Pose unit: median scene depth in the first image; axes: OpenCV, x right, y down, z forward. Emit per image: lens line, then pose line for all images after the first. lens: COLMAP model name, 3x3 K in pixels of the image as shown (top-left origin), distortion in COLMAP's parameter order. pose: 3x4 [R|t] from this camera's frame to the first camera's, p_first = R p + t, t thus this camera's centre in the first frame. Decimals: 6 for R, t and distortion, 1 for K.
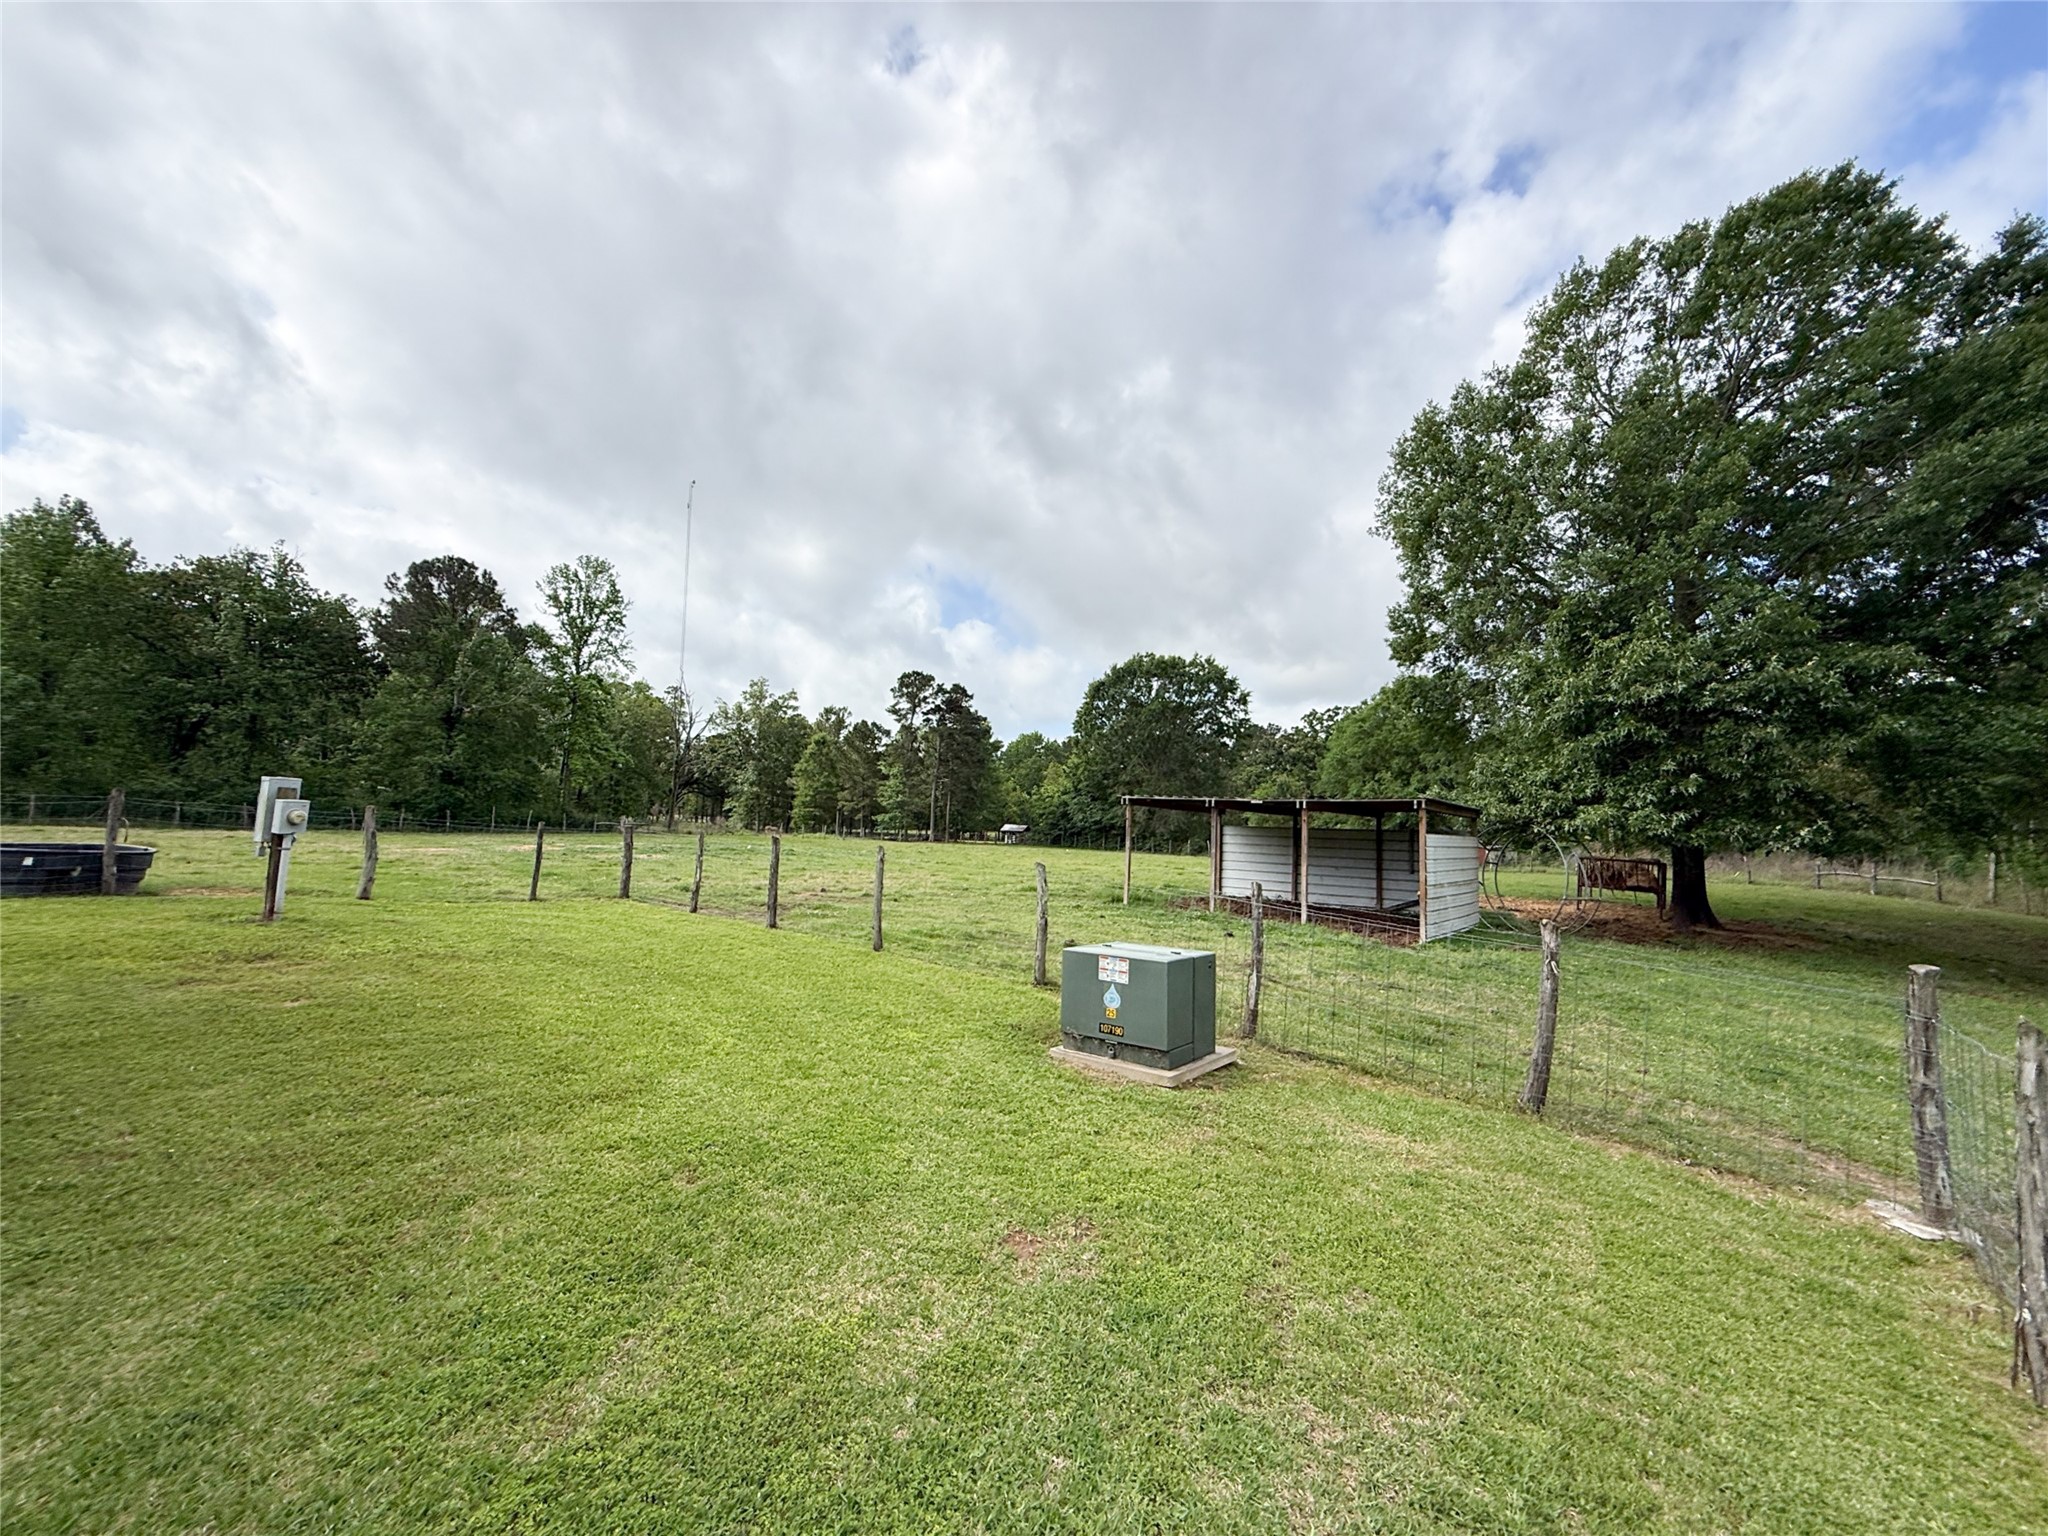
lens RADIAL K [[815.5, 0, 1020.0], [0, 815.5, 775.1], [0, 0, 1]] dist [0.001024, -0.000219]
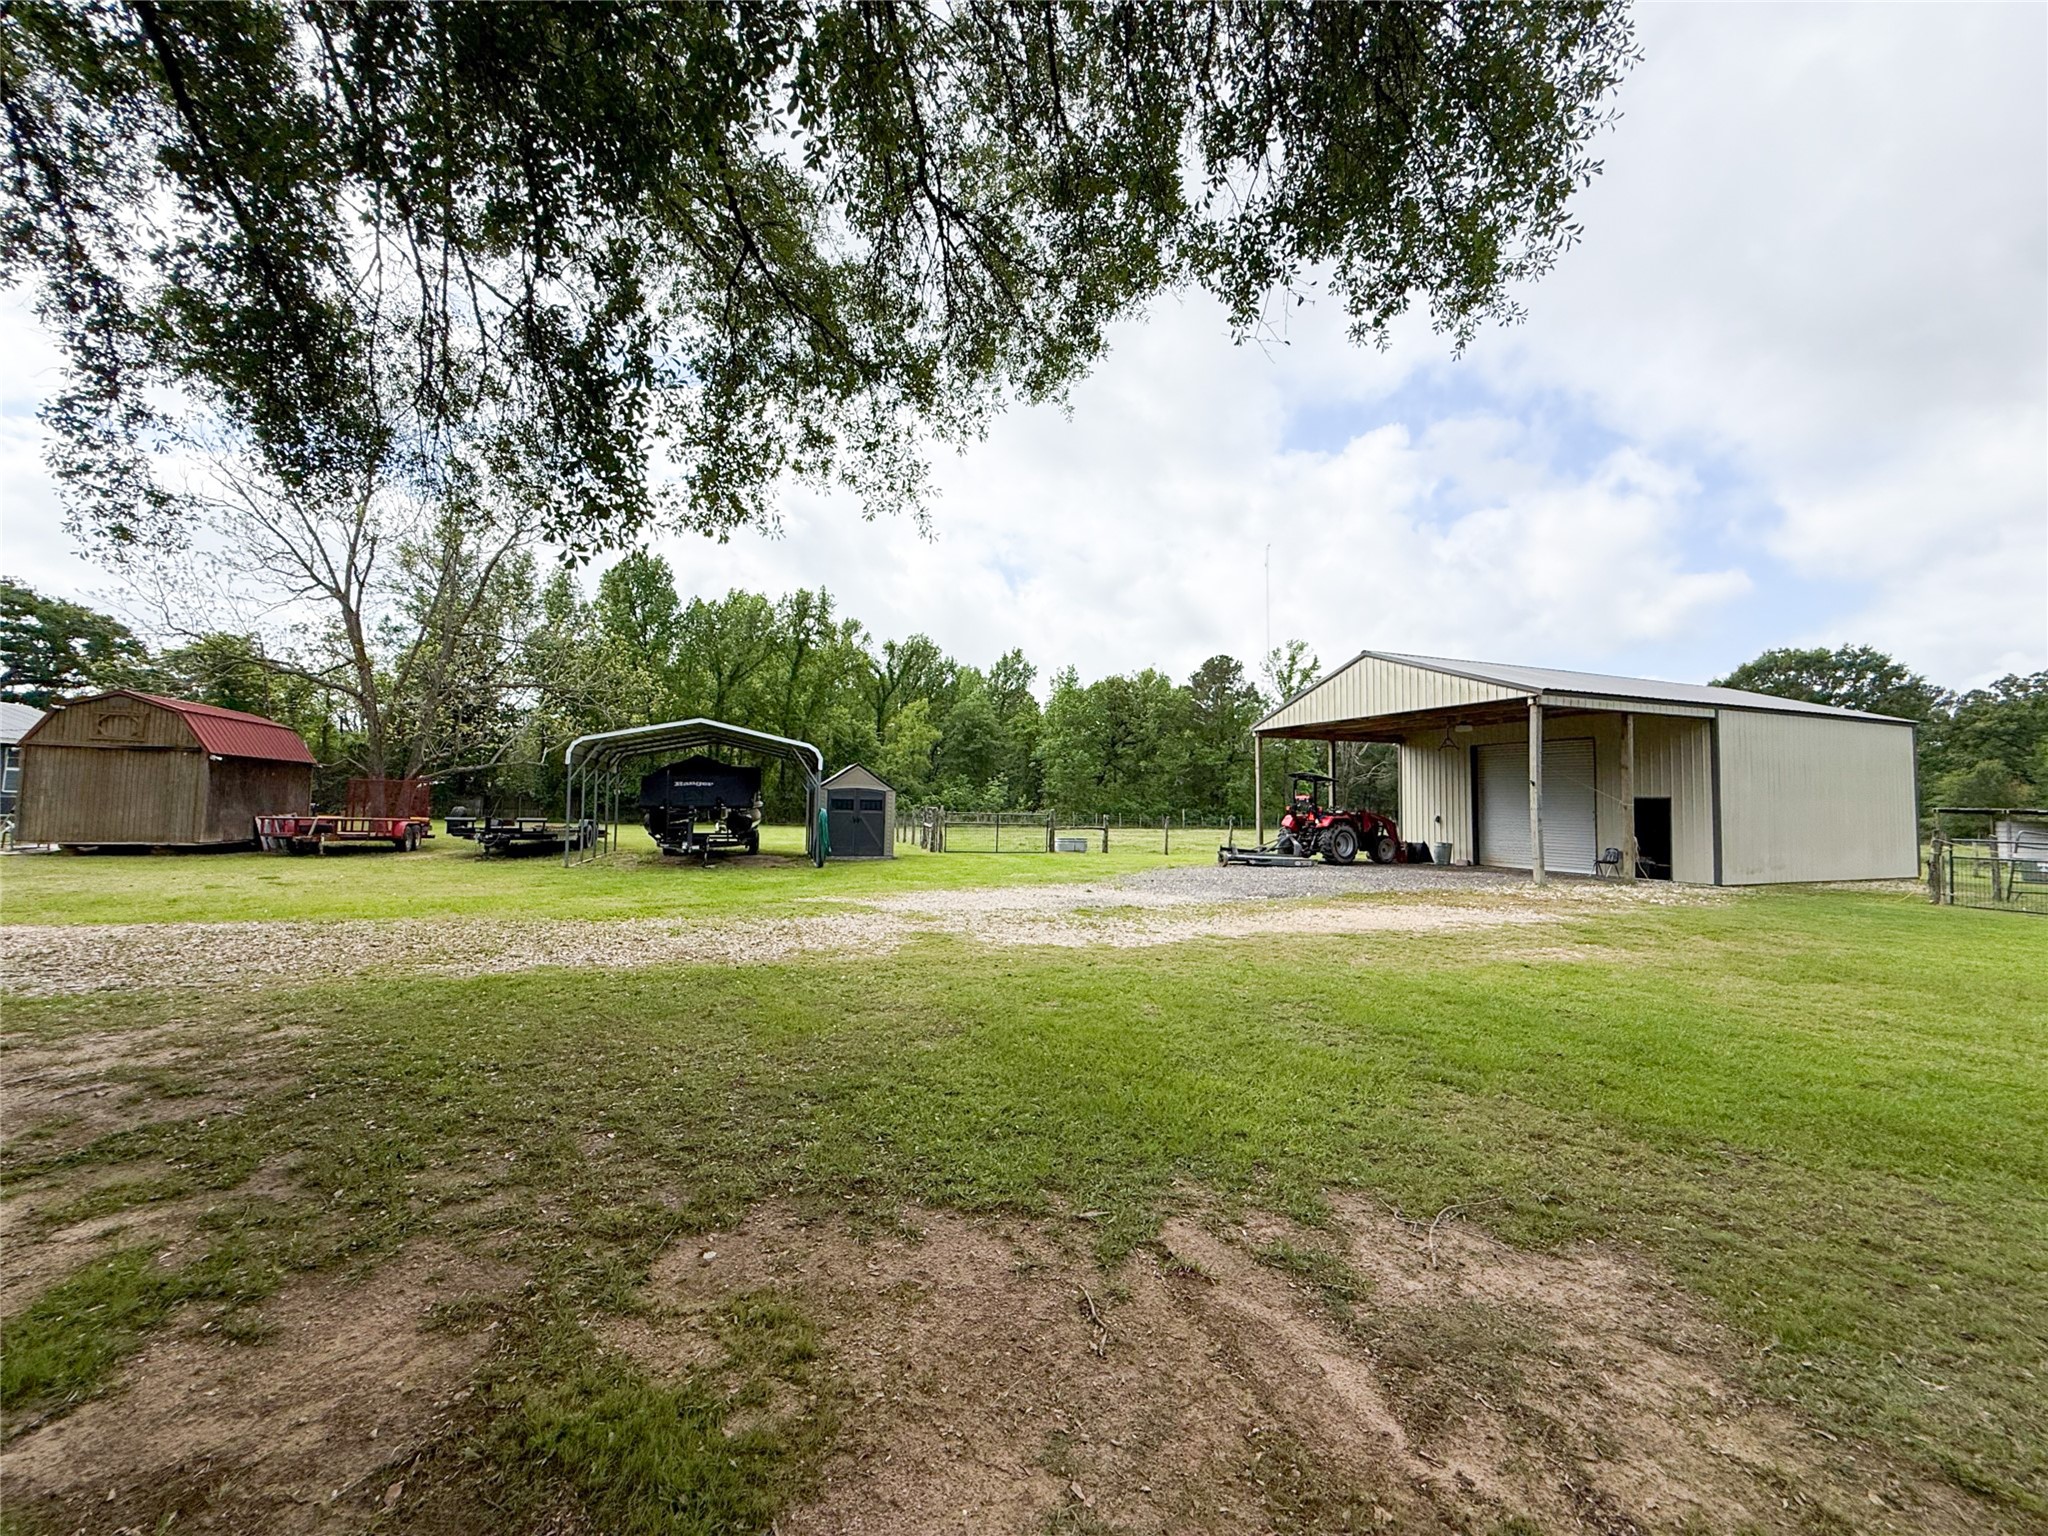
lens RADIAL K [[815.5, 0, 1018.6], [0, 815.5, 772.6], [0, 0, 1]] dist [0.001024, -0.000219]
pose [[0.865176, -0.044966, -0.499449, -0.203097], [0.048383, 0.998810, -0.006110, -0.038400], [0.499129, -0.018879, 0.866322, -0.457689]]
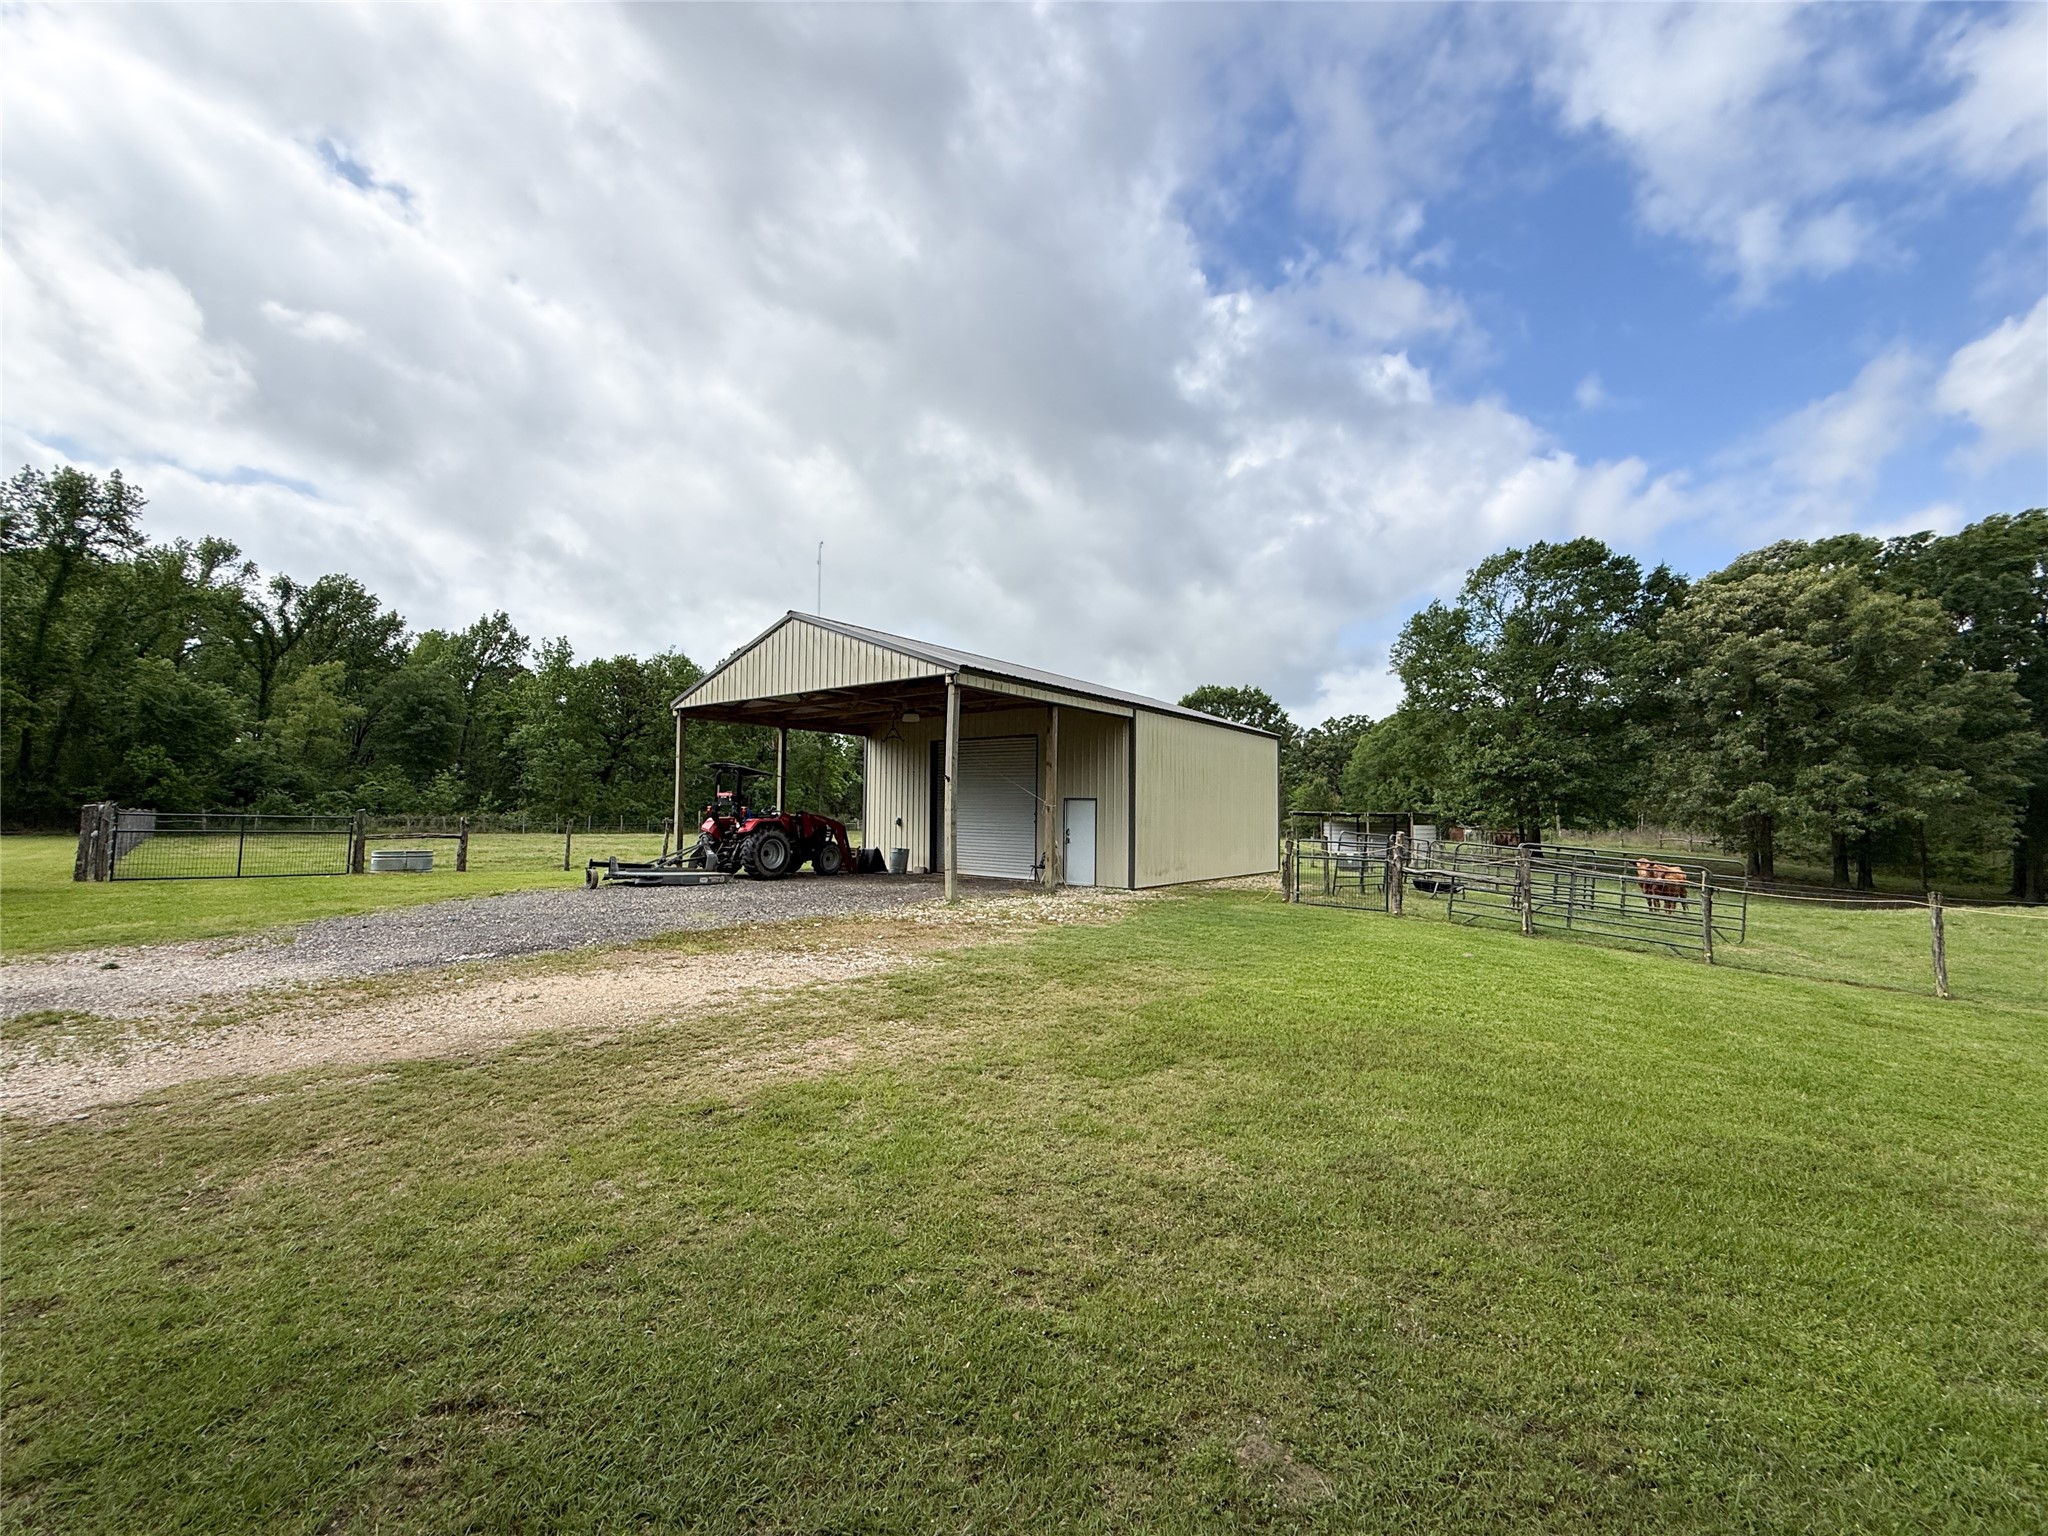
lens RADIAL K [[815.5, 0, 1013.9], [0, 815.5, 795.2], [0, 0, 1]] dist [0.001024, -0.000219]
pose [[0.999749, -0.020232, -0.009624, -0.175011], [0.020572, 0.999115, 0.036696, -0.032596], [0.008873, -0.036885, 0.999280, -0.374662]]
